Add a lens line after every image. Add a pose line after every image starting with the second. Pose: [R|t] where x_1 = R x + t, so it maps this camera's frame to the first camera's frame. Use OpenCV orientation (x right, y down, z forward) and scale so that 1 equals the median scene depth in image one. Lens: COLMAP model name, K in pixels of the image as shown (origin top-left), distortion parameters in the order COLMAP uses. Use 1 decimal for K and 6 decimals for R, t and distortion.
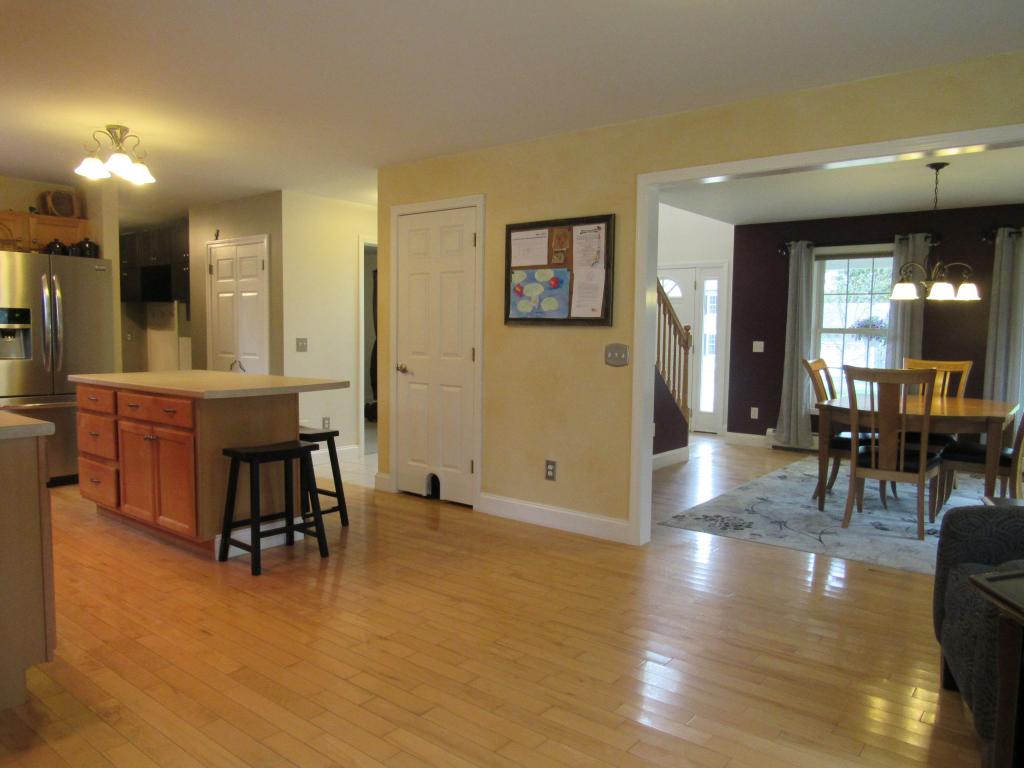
lens RADIAL K [[729.8, 0, 515.0], [0, 729.8, 382.4], [0, 0, 1]] dist [-0.033689, 0.020345]
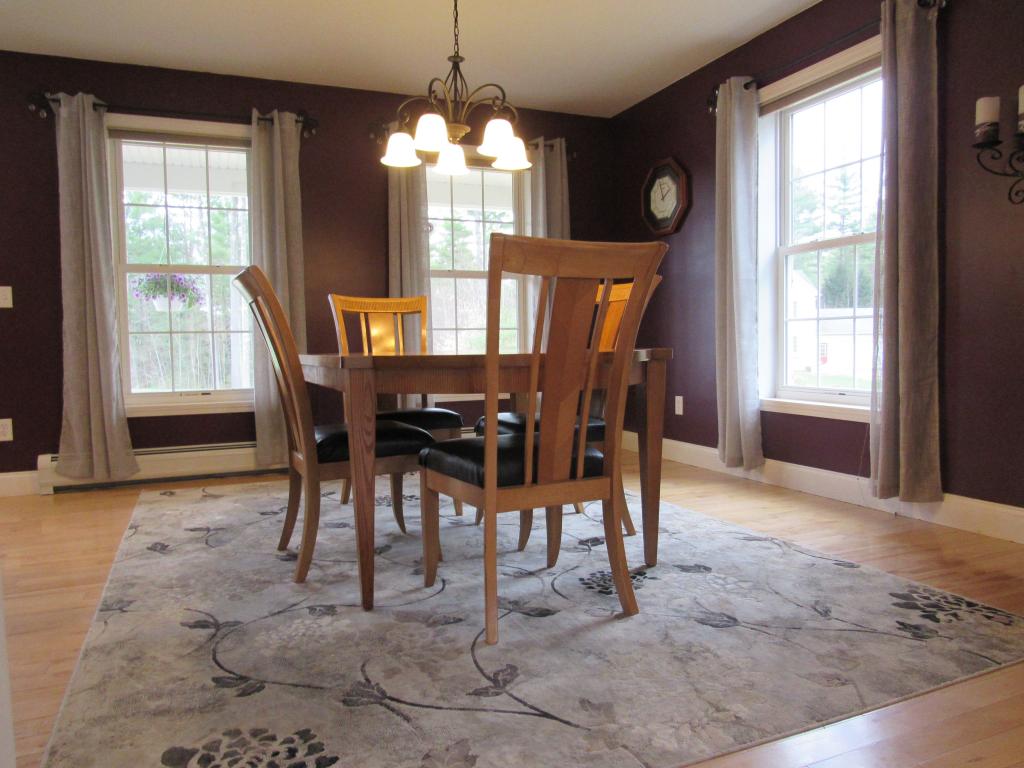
lens RADIAL K [[729.8, 0, 515.7], [0, 729.8, 385.3], [0, 0, 1]] dist [-0.033689, 0.020345]
pose [[0.474443, -0.074008, 0.877170, 0.110787], [0.086992, 0.995524, 0.036942, 0.042078], [-0.875977, 0.058779, 0.478758, 0.794467]]
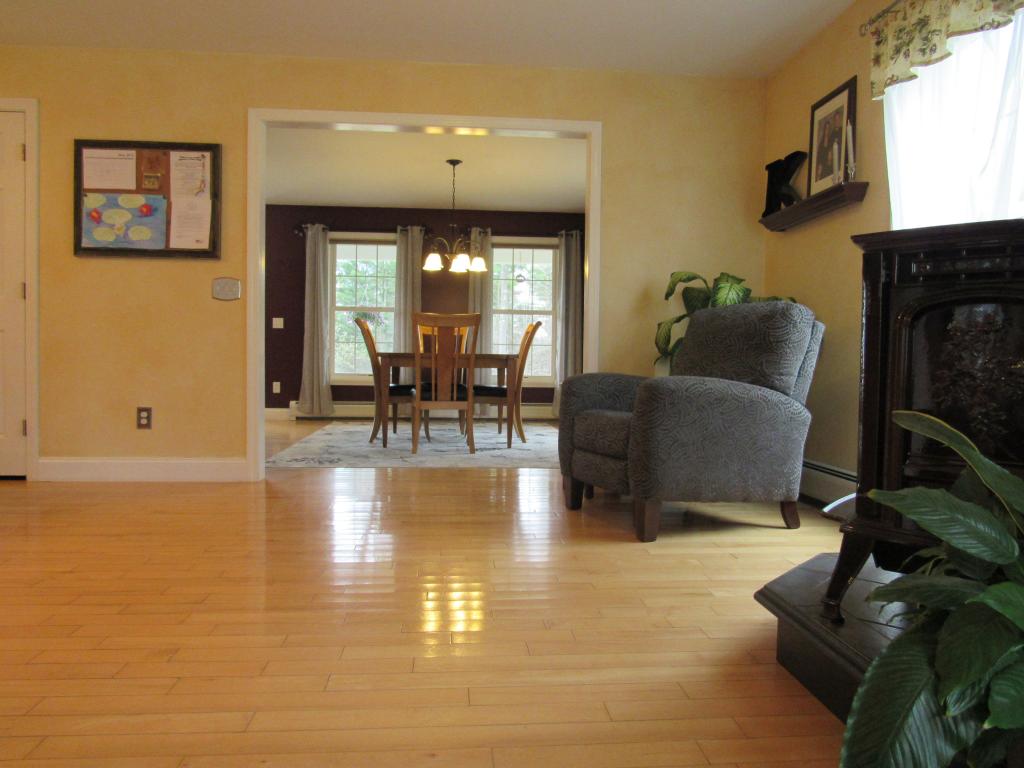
lens RADIAL K [[729.8, 0, 514.5], [0, 729.8, 380.6], [0, 0, 1]] dist [-0.033689, 0.020345]
pose [[0.727953, -0.025168, 0.685165, -0.230443], [0.045807, 0.998879, -0.011976, 0.106112], [-0.684095, 0.040103, 0.728289, 0.032309]]
